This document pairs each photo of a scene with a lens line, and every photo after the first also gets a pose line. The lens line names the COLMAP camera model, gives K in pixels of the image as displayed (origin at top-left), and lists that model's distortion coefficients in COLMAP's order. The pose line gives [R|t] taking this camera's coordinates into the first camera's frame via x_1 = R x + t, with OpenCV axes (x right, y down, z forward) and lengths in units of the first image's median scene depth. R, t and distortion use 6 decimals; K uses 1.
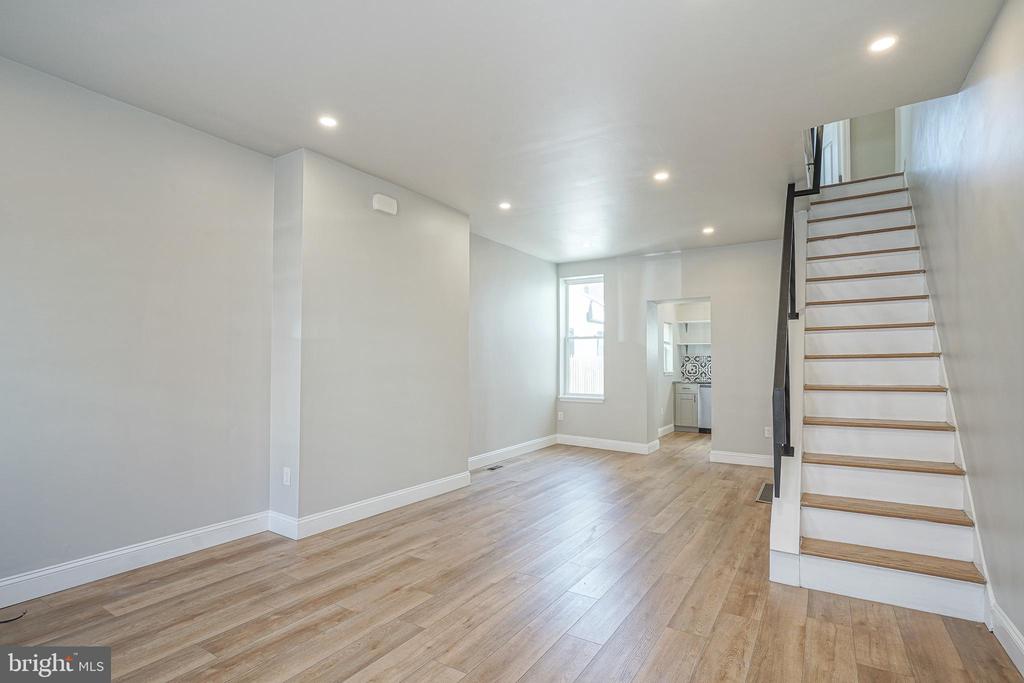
lens RADIAL K [[493.0, 0, 506.8], [0, 493.0, 343.3], [0, 0, 1]] dist [-0.000139, 0.000725]
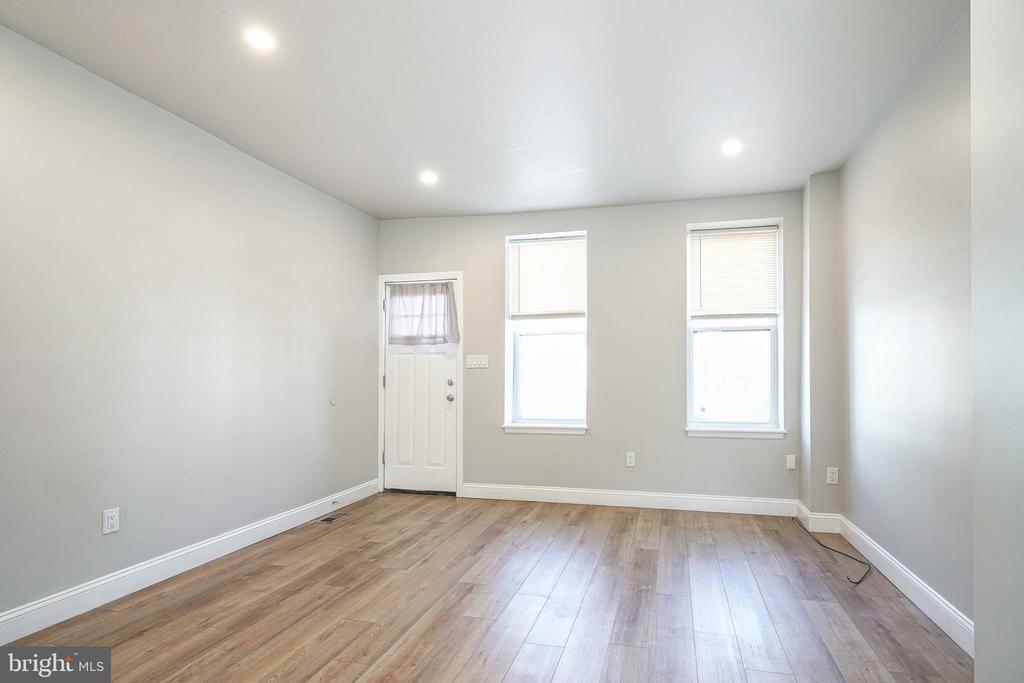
lens RADIAL K [[513.9, 0, 552.7], [0, 513.9, 371.1], [0, 0, 1]] dist [-0.002755, 0.000413]
pose [[-0.943608, -0.005459, -0.331020, 0.065791], [0.013020, 0.998479, -0.053582, 0.056891], [0.330809, -0.054871, -0.942101, 1.109078]]
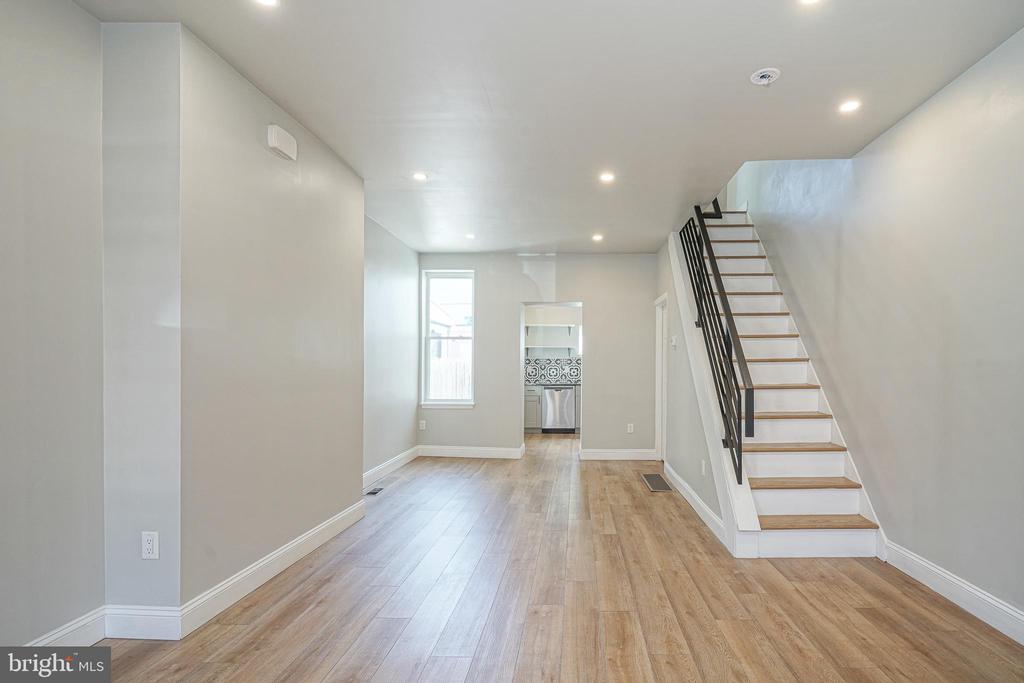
lens RADIAL K [[511.7, 0, 563.5], [0, 511.7, 368.0], [0, 0, 1]] dist [-0.004073, -0.000231]
pose [[0.854358, -0.002105, 0.519681, -0.286880], [-0.021248, 0.999014, 0.038978, 0.004638], [-0.519251, -0.044344, 0.853471, 0.151577]]
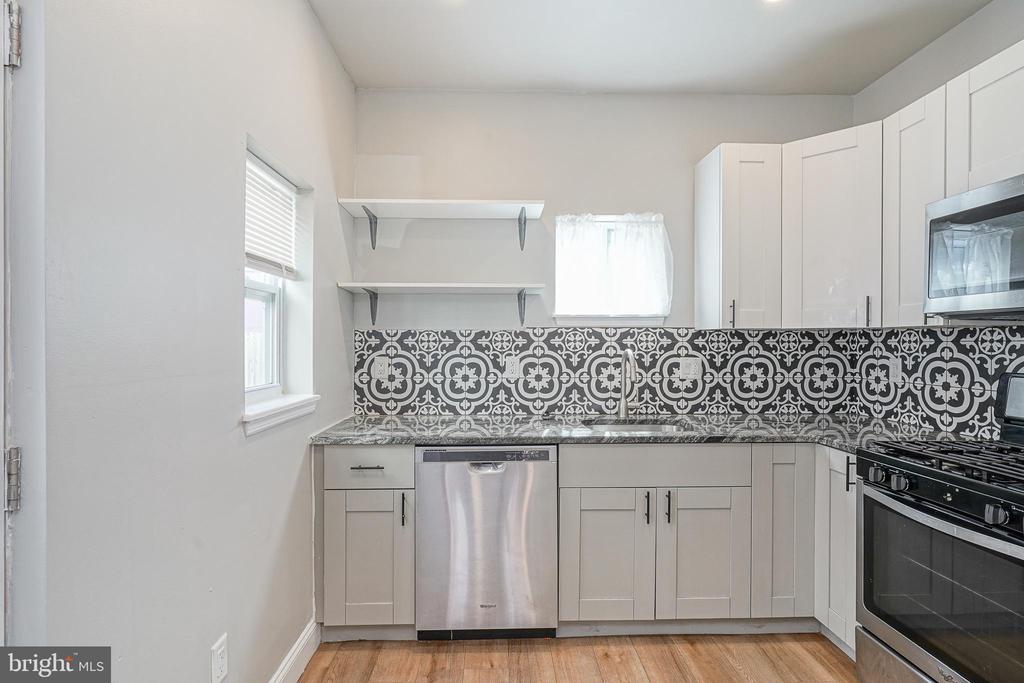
lens RADIAL K [[501.9, 0, 506.9], [0, 501.9, 347.0], [0, 0, 1]] dist [-0.000965, 0.000244]
pose [[0.827391, -0.008299, 0.561566, 0.643478], [-0.022028, 0.998642, 0.047214, 0.047300], [-0.561195, -0.051434, 0.826084, 1.734002]]
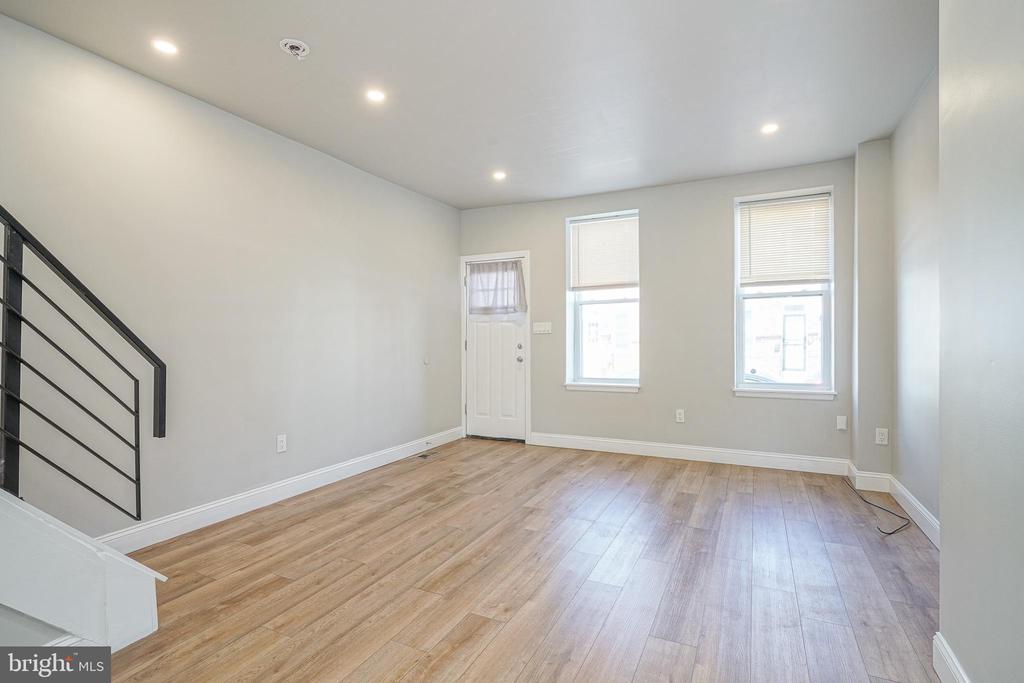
lens RADIAL K [[496.2, 0, 512.0], [0, 496.2, 341.5], [0, 0, 1]] dist [0.000377, 0.000374]
pose [[-0.994023, 0.001896, -0.109153, 0.062744], [0.006718, 0.999016, -0.043834, 0.062610], [0.108963, -0.044305, -0.993058, 1.241666]]
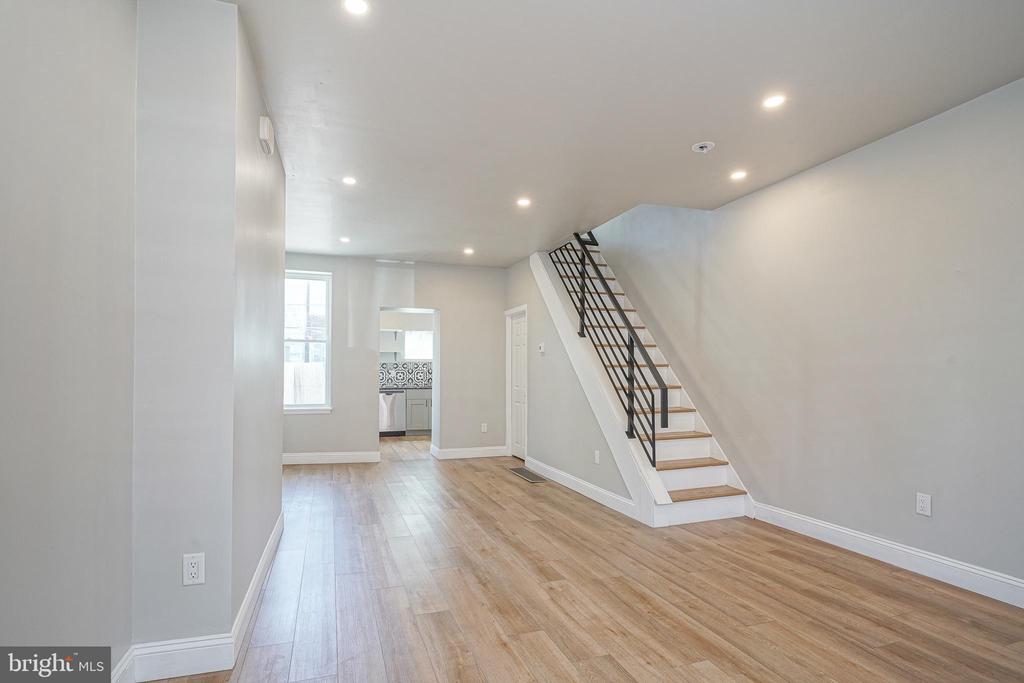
lens RADIAL K [[498.0, 0, 488.6], [0, 498.0, 360.4], [0, 0, 1]] dist [-0.002815, -0.000240]
pose [[0.640337, 0.015653, 0.767935, -0.581647], [-0.032309, 0.999456, 0.006568, 0.012140], [-0.767415, -0.029017, 0.640494, 0.326292]]
